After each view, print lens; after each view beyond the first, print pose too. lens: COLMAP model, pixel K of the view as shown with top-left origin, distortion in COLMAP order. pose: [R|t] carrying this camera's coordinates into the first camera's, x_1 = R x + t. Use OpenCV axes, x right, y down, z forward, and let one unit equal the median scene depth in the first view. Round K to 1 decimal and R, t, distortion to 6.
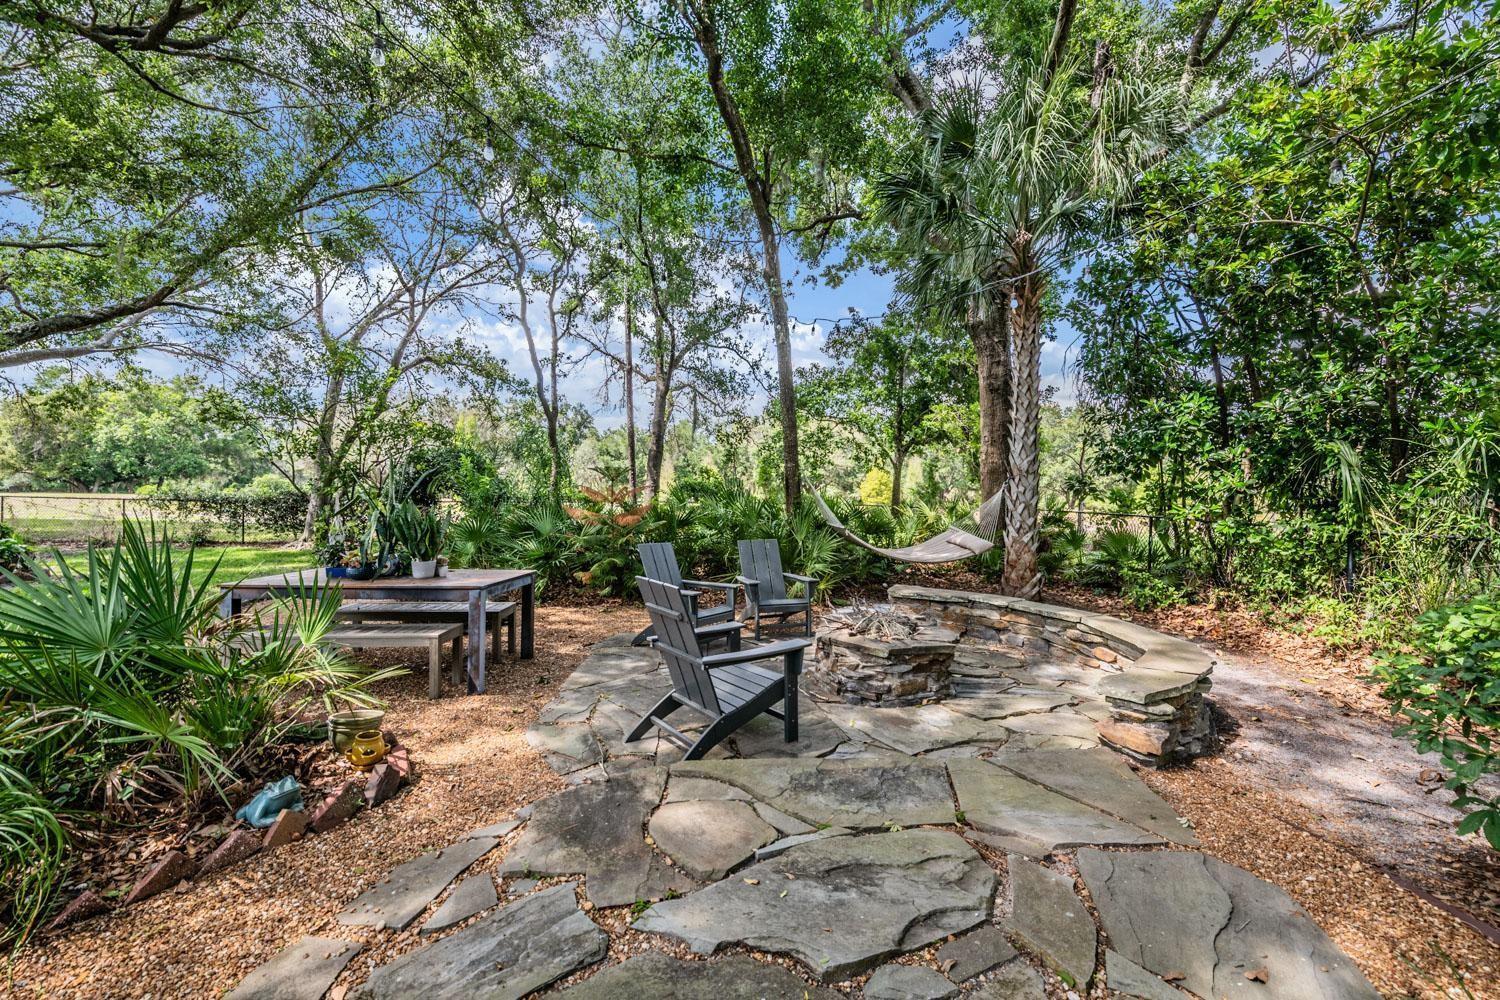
lens RADIAL K [[607.4, 0, 747.3], [0, 607.4, 483.3], [0, 0, 1]] dist [-0.016410, -0.000083]
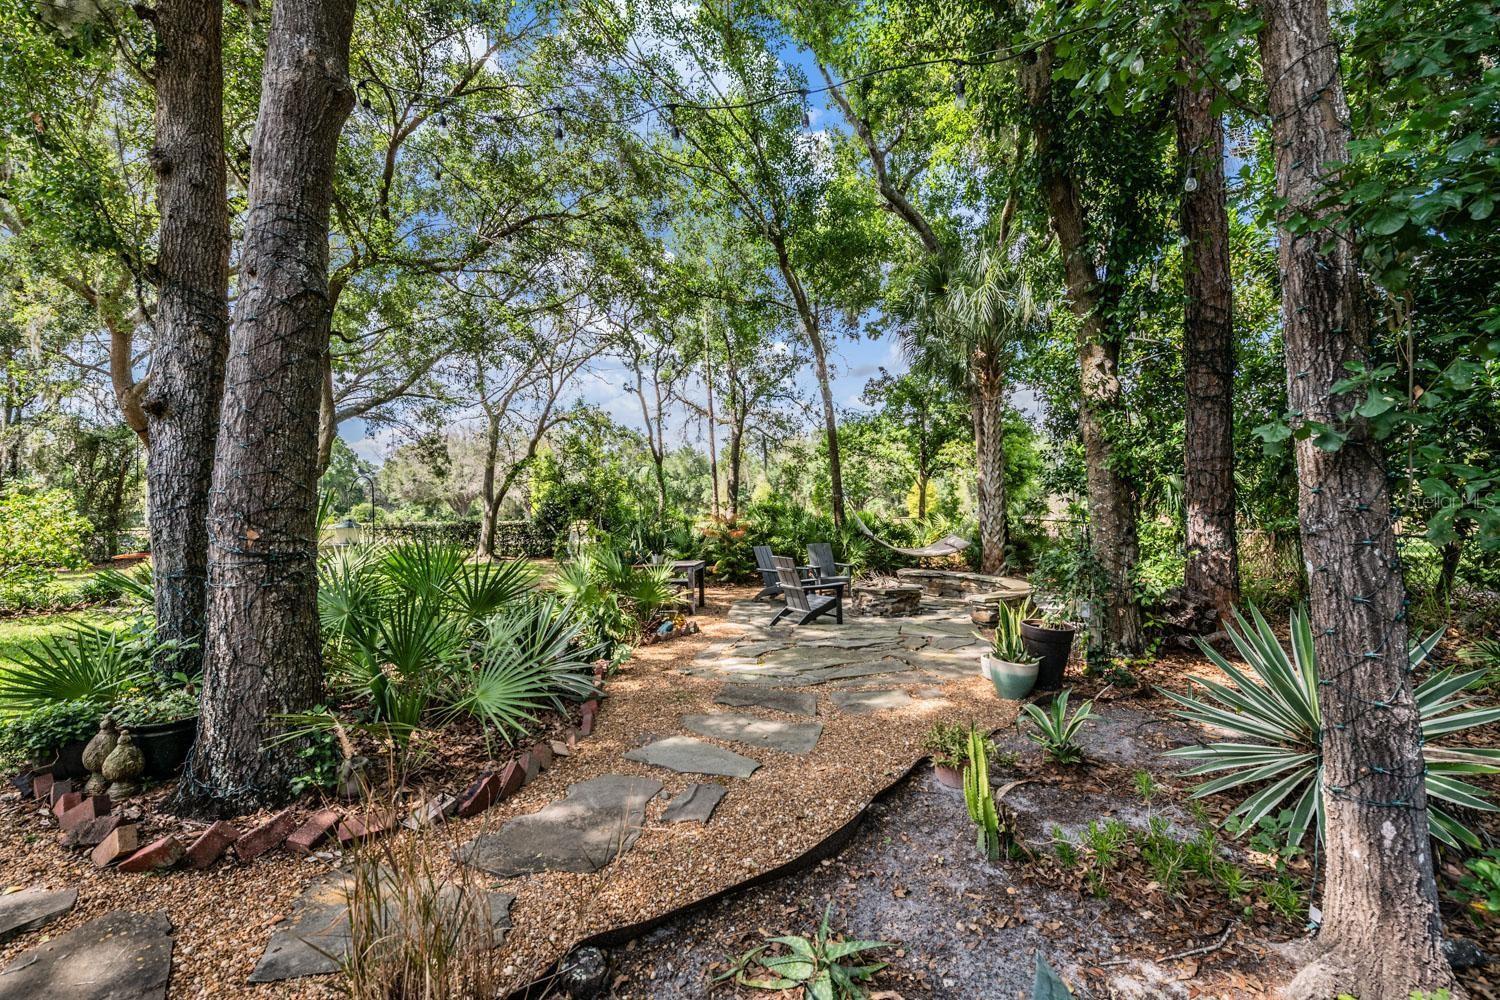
lens RADIAL K [[607.4, 0, 747.3], [0, 607.4, 483.3], [0, 0, 1]] dist [-0.016410, -0.000083]
pose [[0.996164, -0.033051, -0.081023, -0.017296], [0.031182, 0.999220, -0.024226, -0.017777], [0.081760, 0.021606, 0.996418, -0.315089]]
